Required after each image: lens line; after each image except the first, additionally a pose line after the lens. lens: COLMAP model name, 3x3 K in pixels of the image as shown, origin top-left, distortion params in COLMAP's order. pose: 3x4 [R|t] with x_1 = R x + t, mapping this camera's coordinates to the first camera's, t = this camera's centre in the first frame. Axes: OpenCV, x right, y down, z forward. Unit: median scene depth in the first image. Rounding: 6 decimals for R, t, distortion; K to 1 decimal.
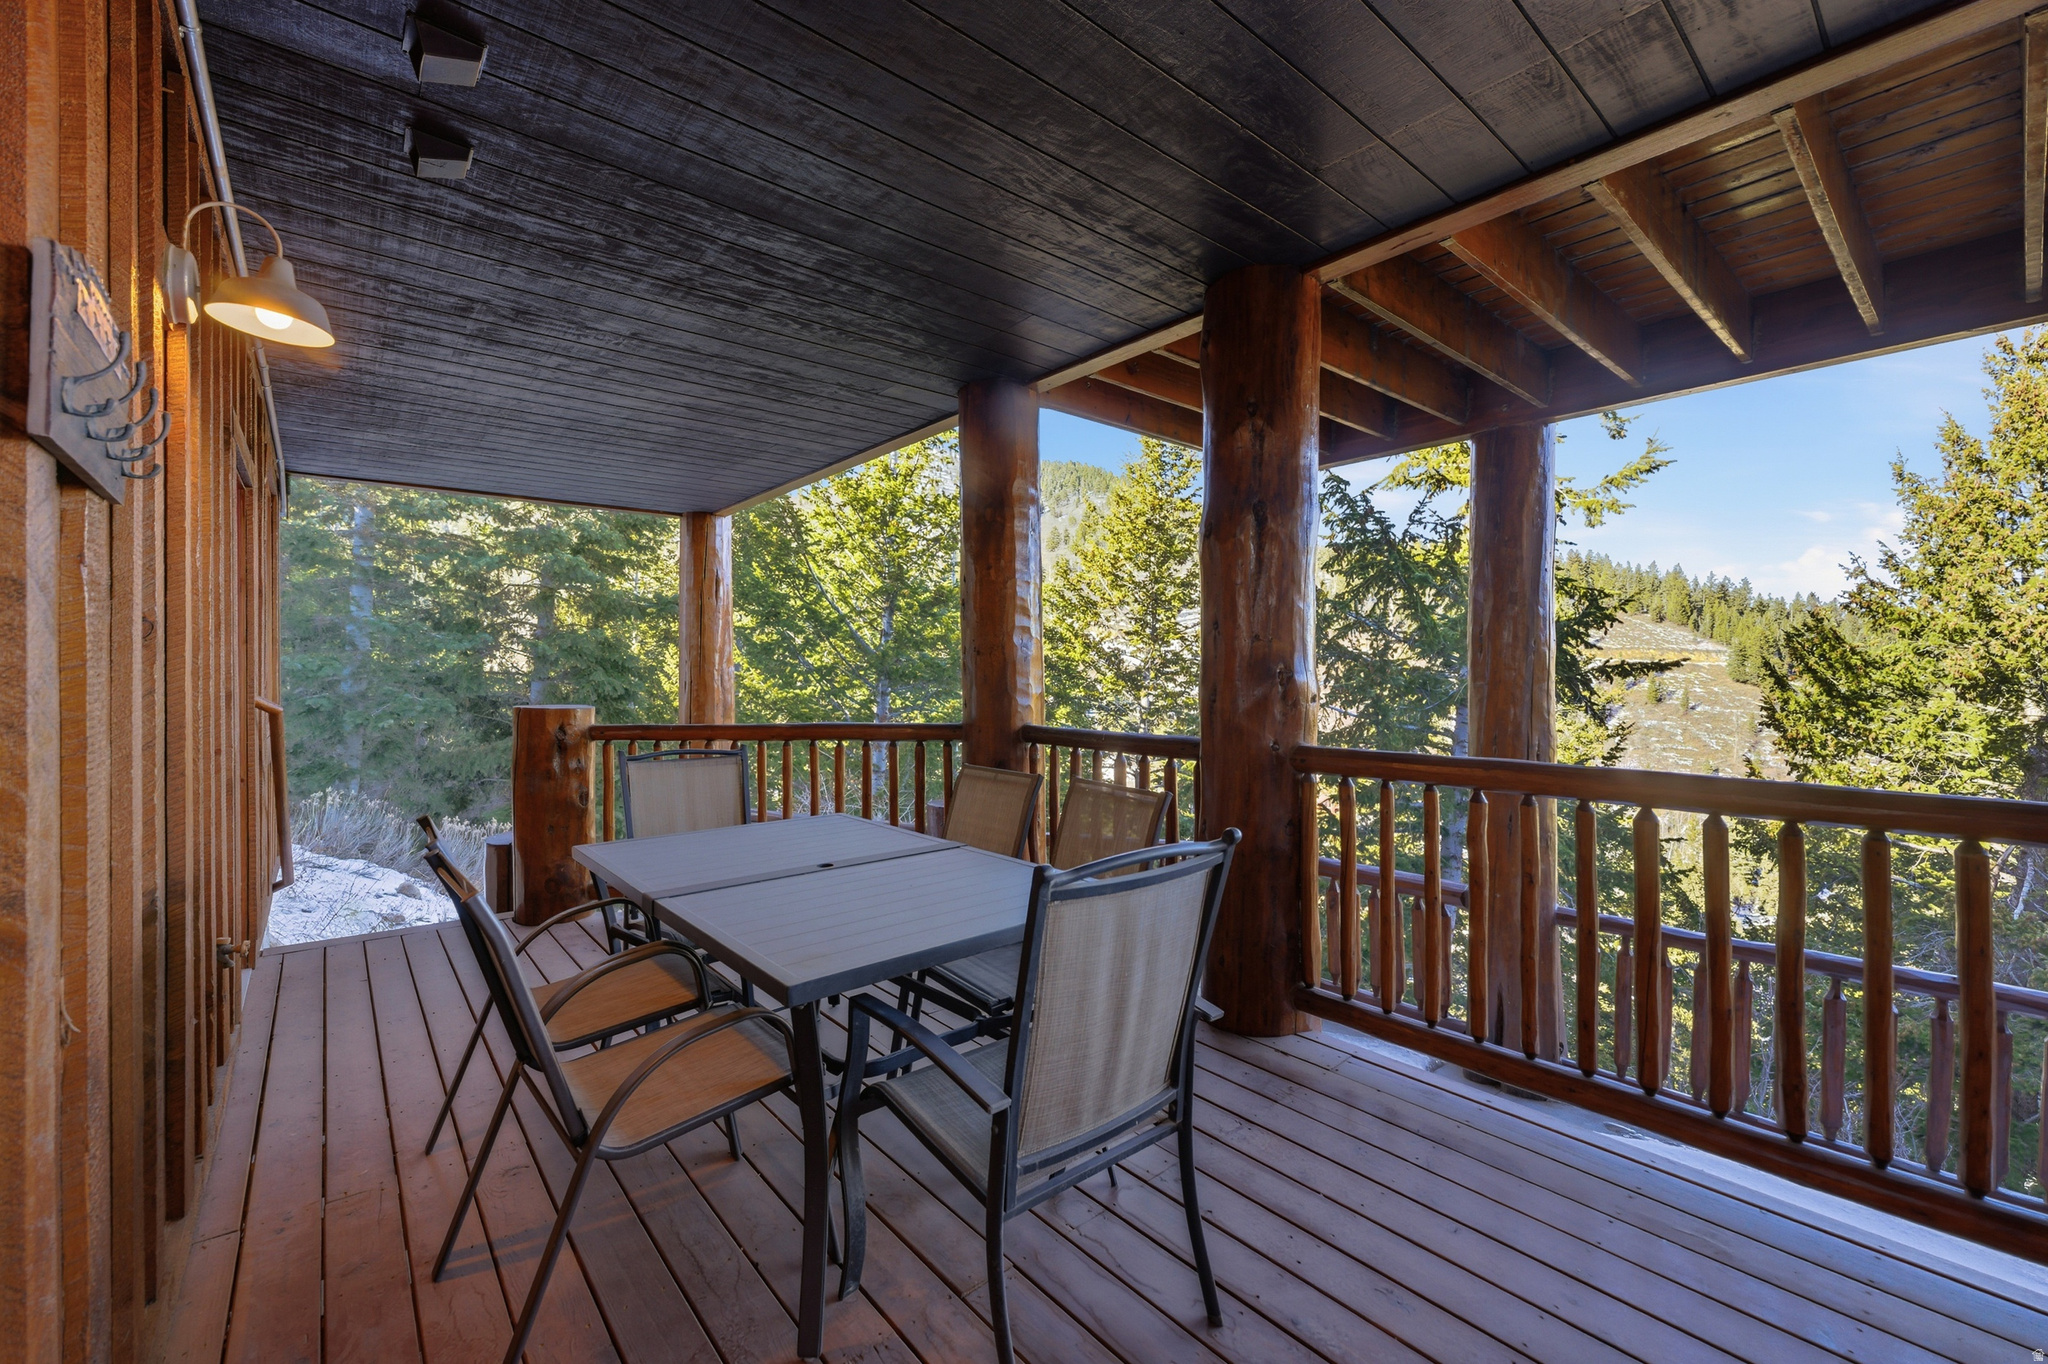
lens RADIAL K [[827.2, 0, 1024.1], [0, 827.2, 673.3], [0, 0, 1]] dist [-0.001461, 0.000021]
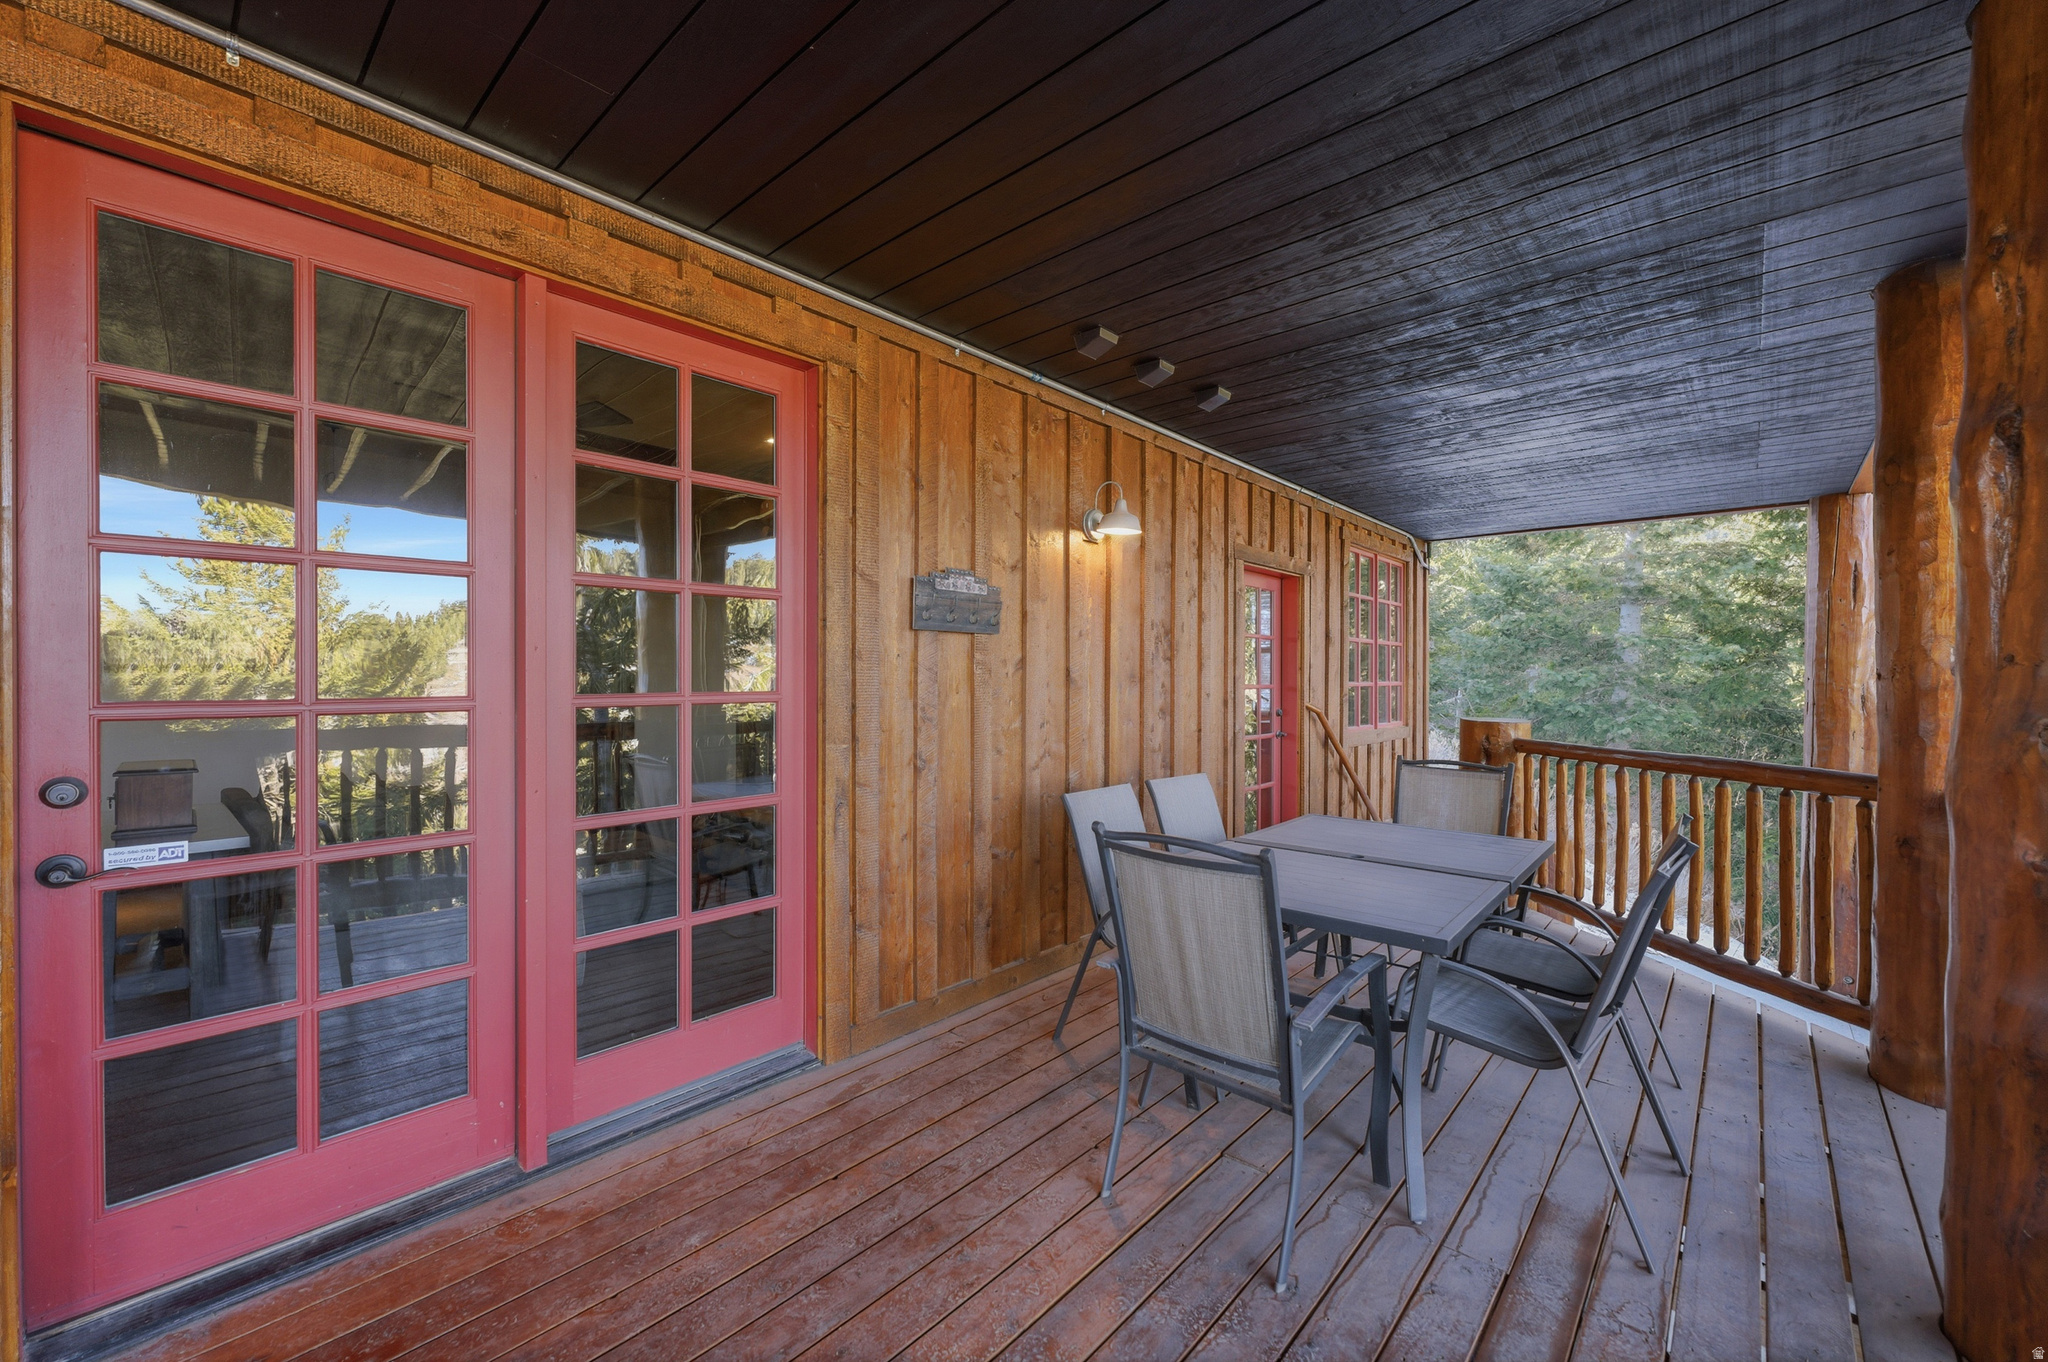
lens RADIAL K [[811.2, 0, 1024.4], [0, 811.2, 673.3], [0, 0, 1]] dist [0.000034, 0.000017]
pose [[0.136058, 0.002802, -0.990697, 0.608862], [-0.013245, 0.999912, 0.001009, -0.023135], [0.990612, 0.012985, 0.136083, 0.242466]]
